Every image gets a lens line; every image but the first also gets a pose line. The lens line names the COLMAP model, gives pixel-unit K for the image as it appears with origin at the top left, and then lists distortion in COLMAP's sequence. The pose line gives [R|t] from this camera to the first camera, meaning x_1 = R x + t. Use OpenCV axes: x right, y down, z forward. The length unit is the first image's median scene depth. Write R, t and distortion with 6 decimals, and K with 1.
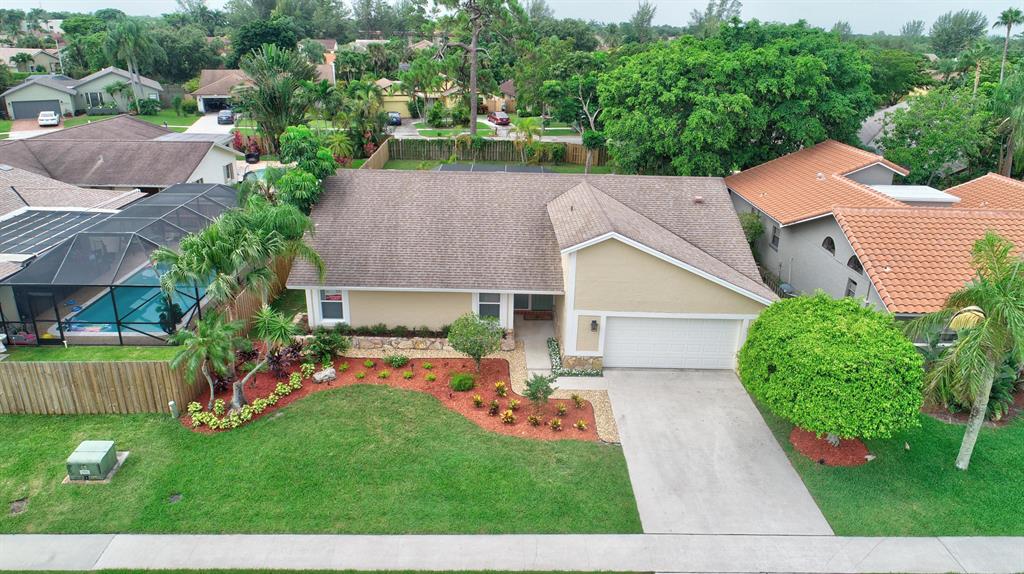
lens RADIAL K [[684.6, 0, 512.5], [0, 684.6, 285.8], [0, 0, 1]] dist [-0.011447, 0.003738]
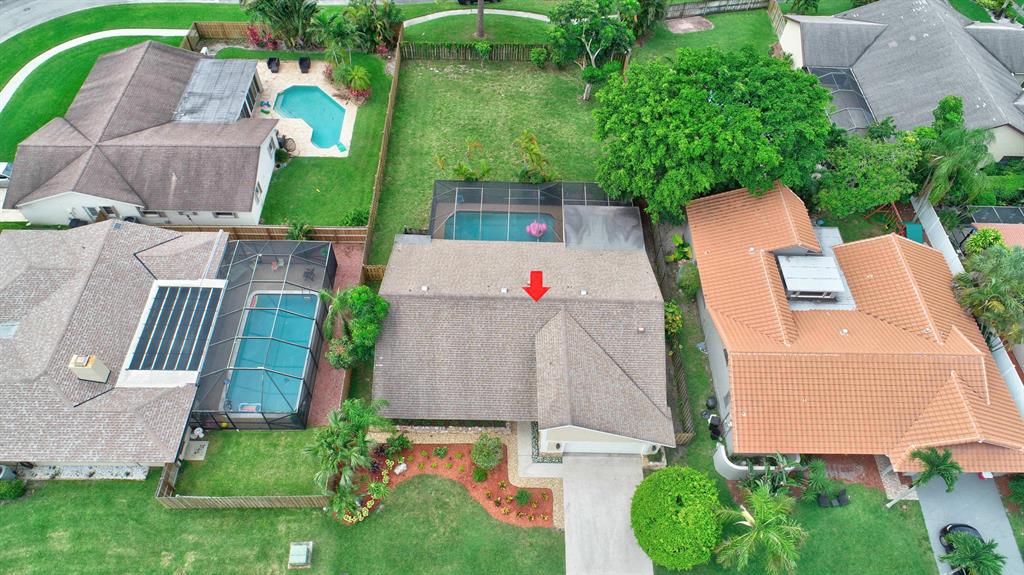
lens RADIAL K [[684.6, 0, 511.9], [0, 684.6, 290.7], [0, 0, 1]] dist [-0.011447, 0.003738]
pose [[0.999761, 0.021793, -0.001825, 0.001275], [-0.017142, 0.832738, 0.553402, -1.265500], [0.013580, -0.553239, 0.832912, -0.200279]]
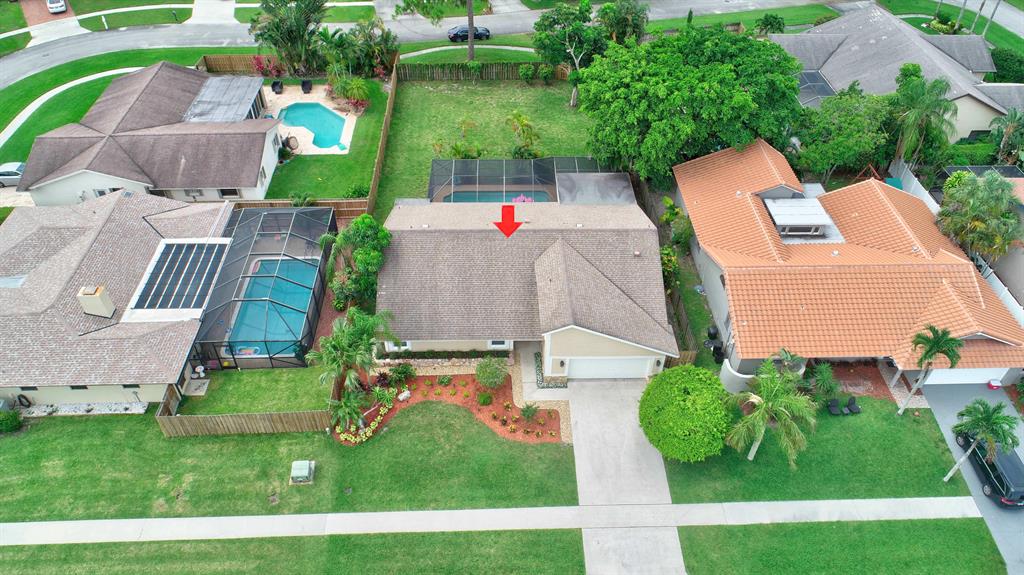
lens RADIAL K [[720.5, 0, 512.3], [0, 720.5, 289.3], [0, 0, 1]] dist [-0.012915, 0.005007]
pose [[0.999857, -0.016338, 0.004434, -0.007628], [0.013466, 0.926285, 0.376584, -0.827587], [-0.010260, -0.376471, 0.926372, -0.599228]]
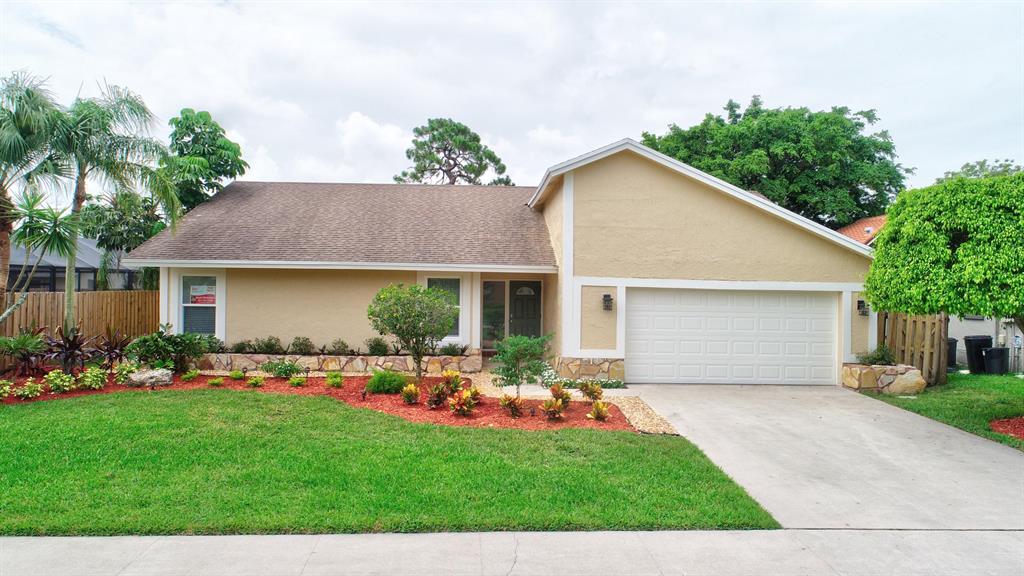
lens RADIAL K [[684.6, 0, 510.2], [0, 684.6, 292.9], [0, 0, 1]] dist [-0.011447, 0.003738]
pose [[0.999709, -0.008752, 0.022478, 0.018362], [0.016204, 0.933939, -0.357066, 0.288140], [-0.017868, 0.357326, 0.933809, 0.447508]]
